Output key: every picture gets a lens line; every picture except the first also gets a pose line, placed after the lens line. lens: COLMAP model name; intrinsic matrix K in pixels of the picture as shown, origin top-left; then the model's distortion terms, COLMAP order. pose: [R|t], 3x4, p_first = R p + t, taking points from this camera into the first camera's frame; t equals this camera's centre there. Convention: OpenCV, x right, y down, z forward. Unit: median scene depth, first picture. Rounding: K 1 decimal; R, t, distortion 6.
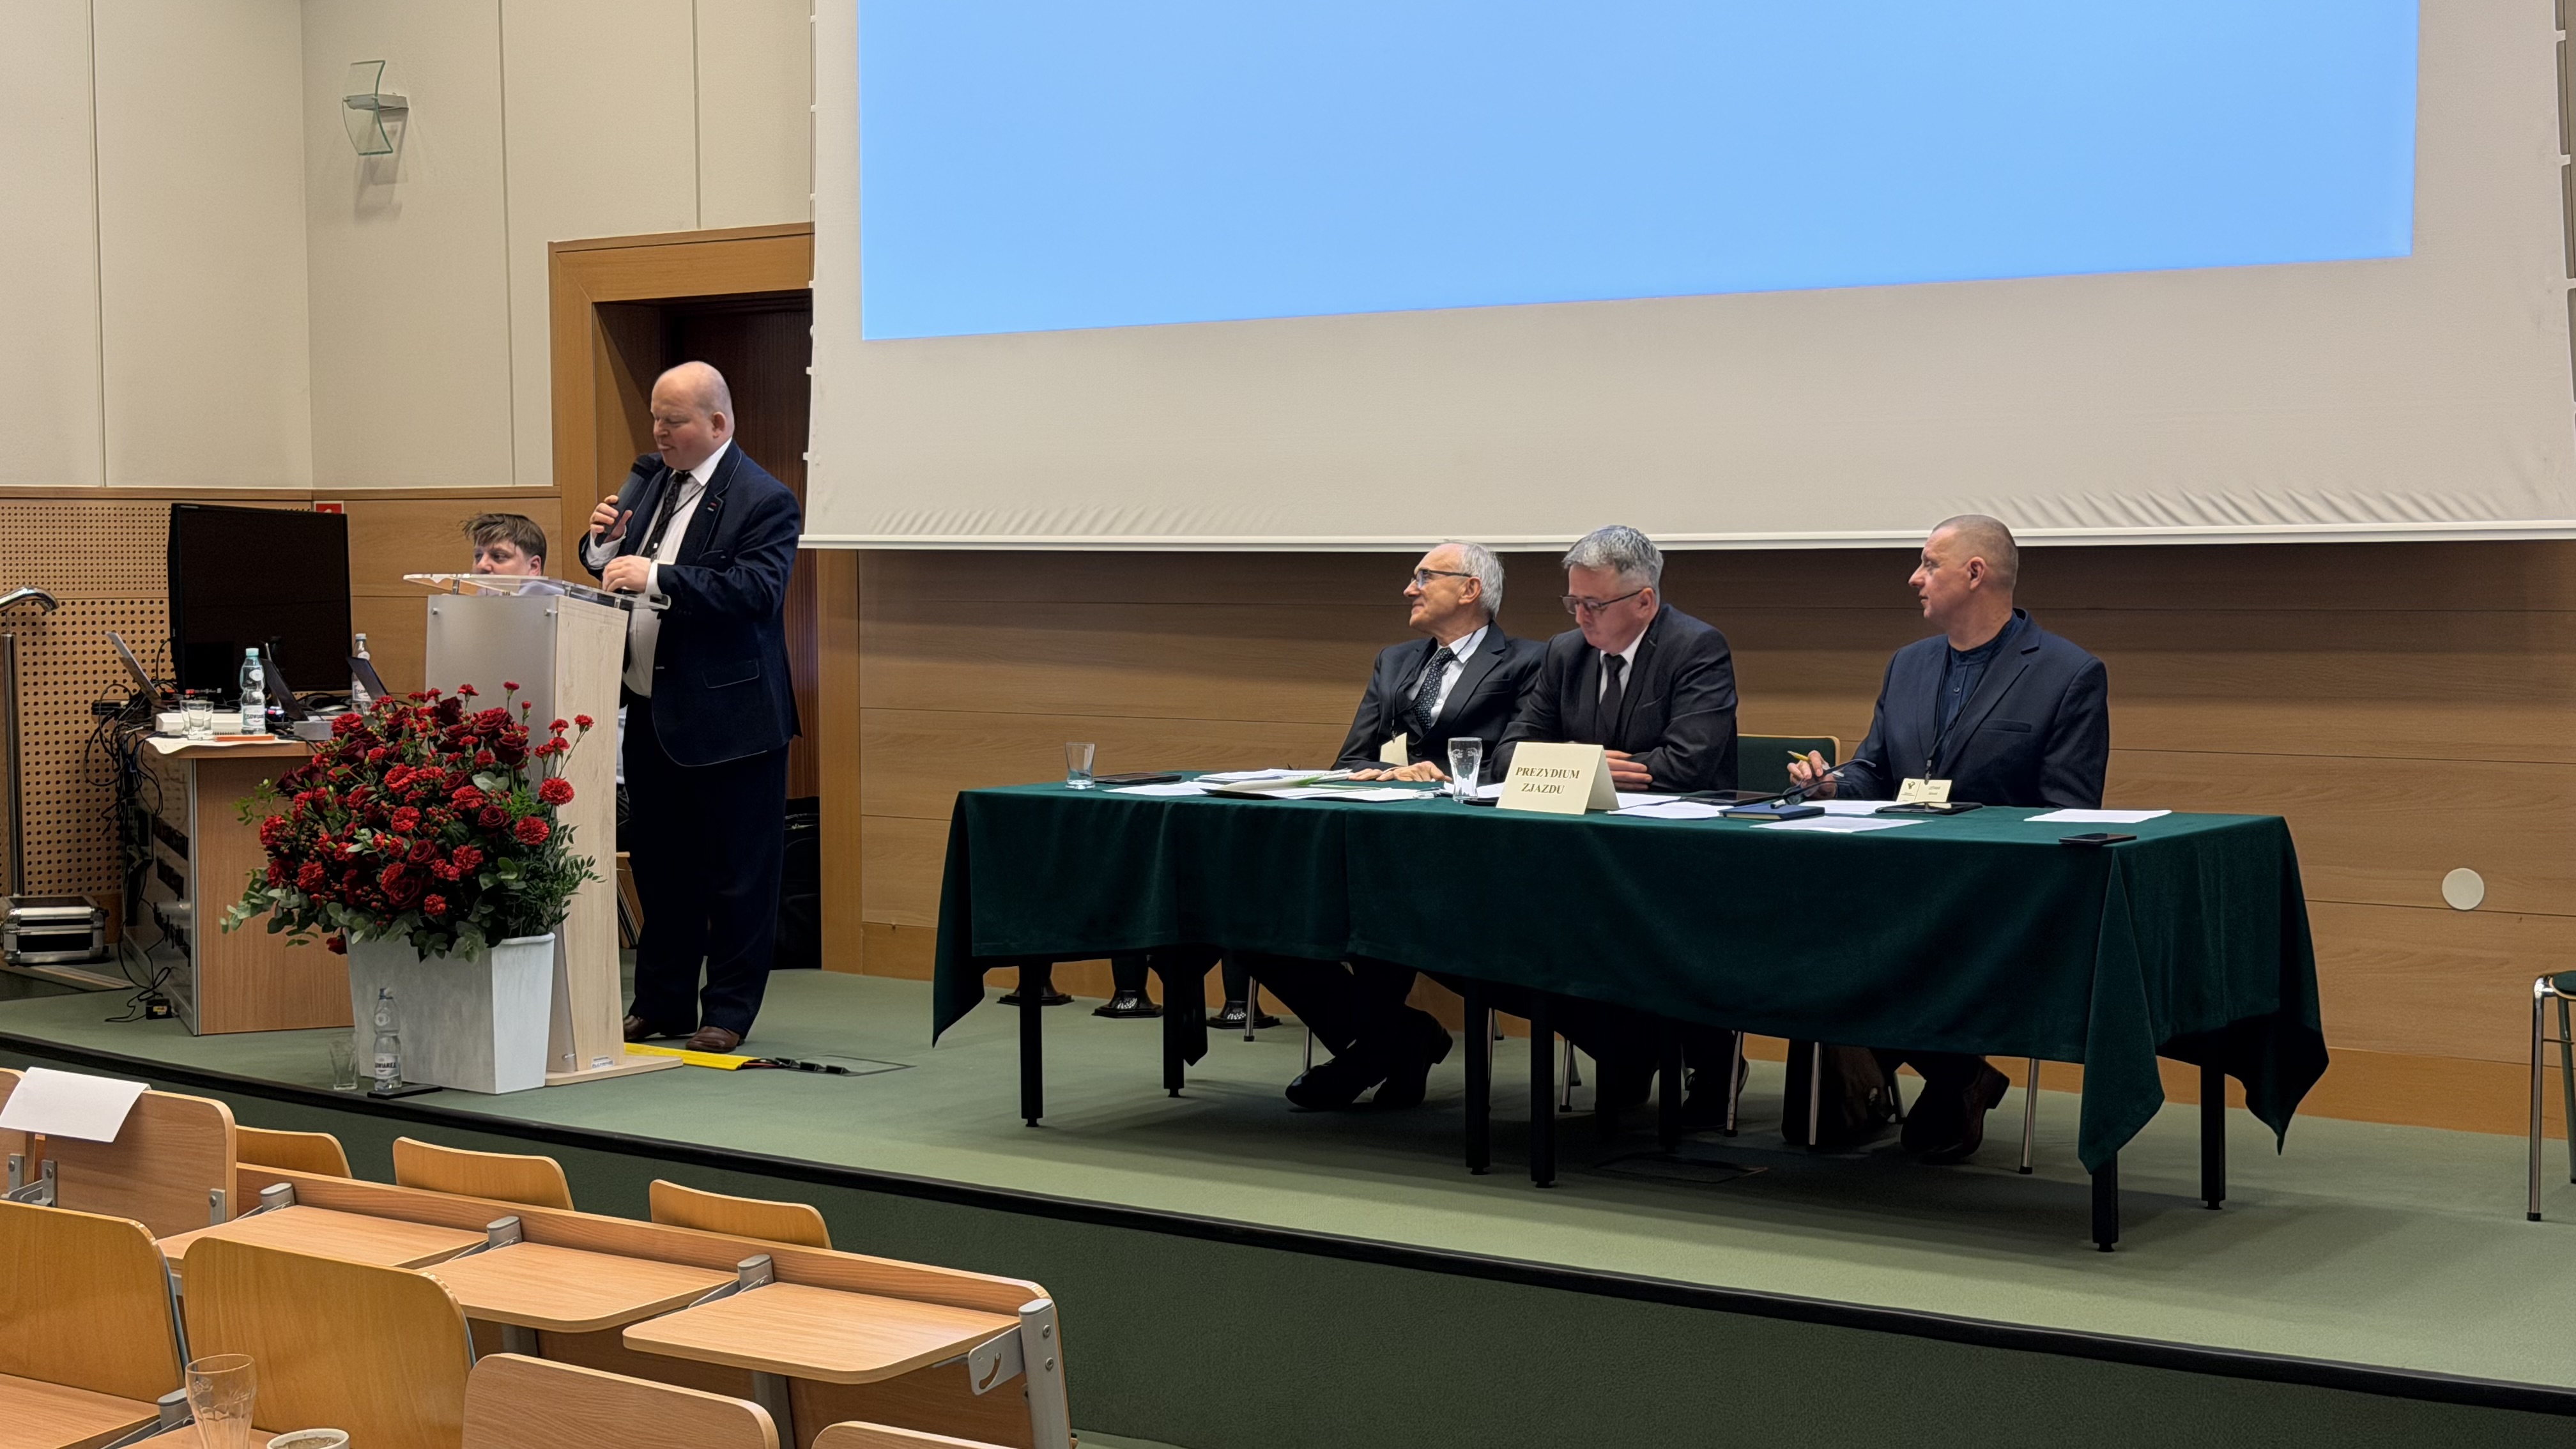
lens RADIAL K [[3559.0, 0, 1274.4], [0, 3559.0, 746.2], [0, 0, 1]] dist [0.137369, 0.000000]
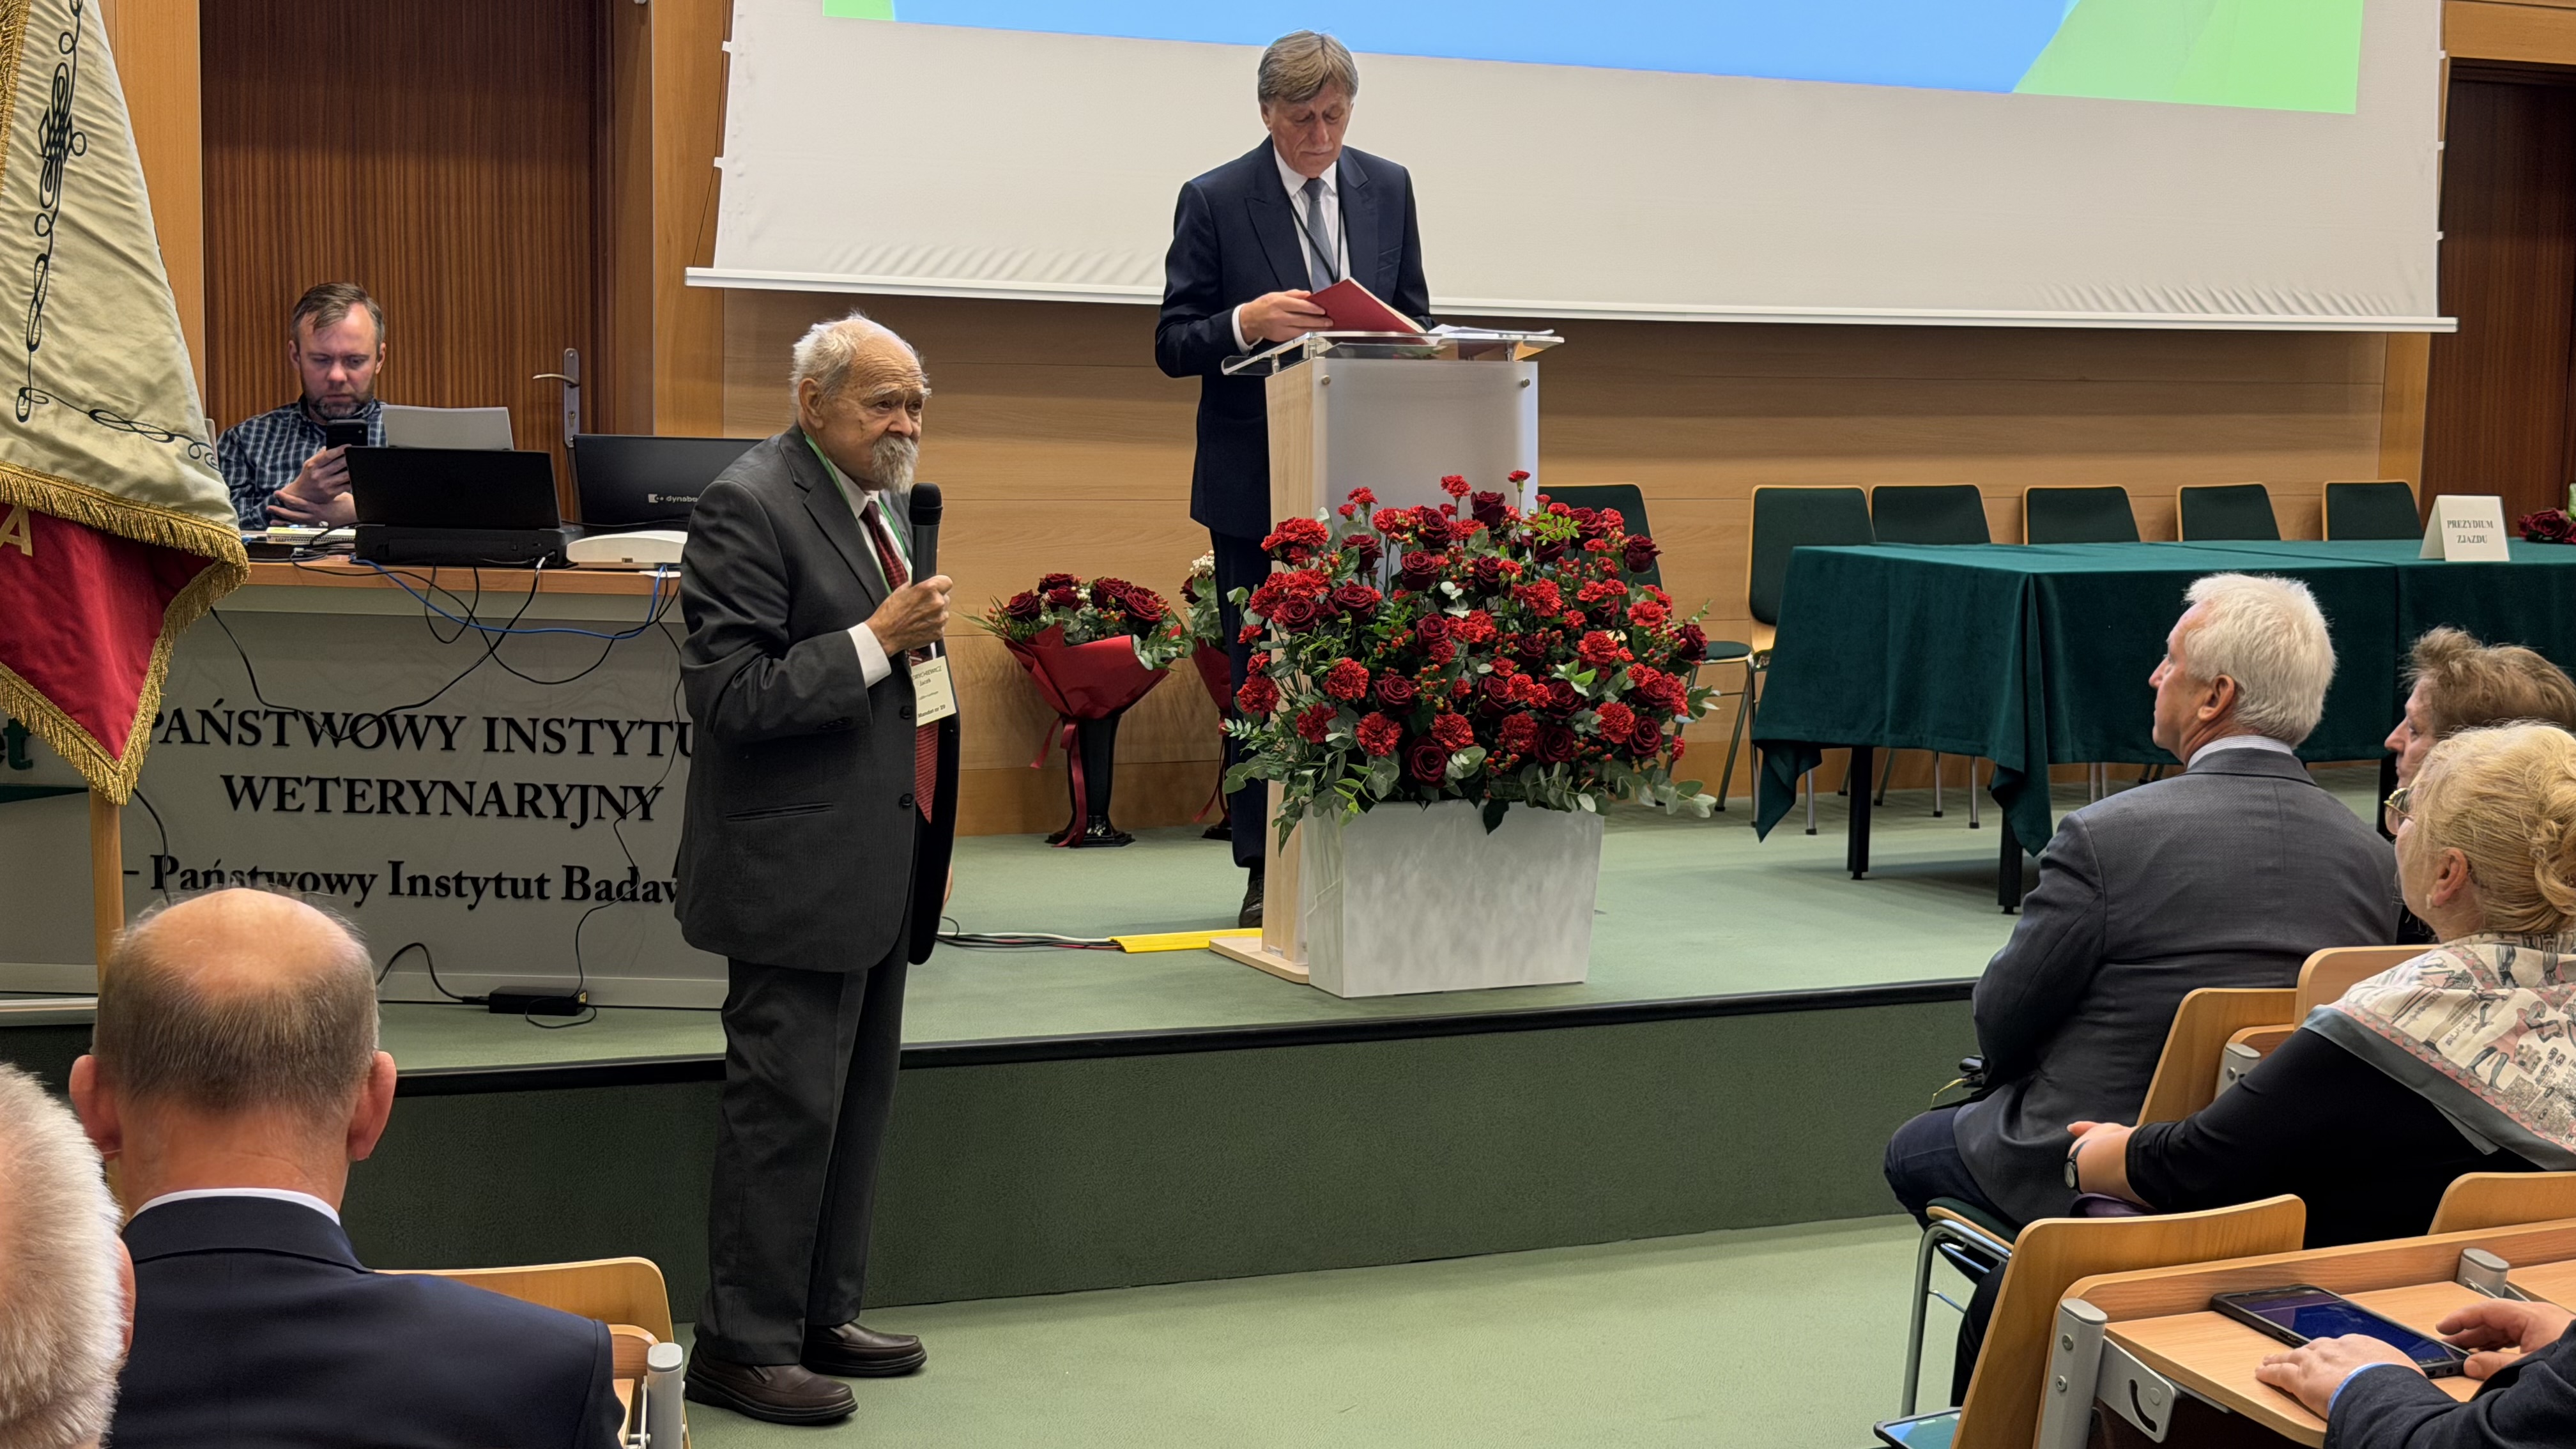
lens RADIAL K [[3559.0, 0, 1262.2], [0, 3559.0, 713.3], [0, 0, 1]] dist [0.137369, 0.000000]
pose [[0.415369, -0.080944, 0.906044, -0.953412], [0.025090, 0.996674, 0.077539, -0.026680], [-0.909307, -0.009475, 0.416019, 0.723265]]
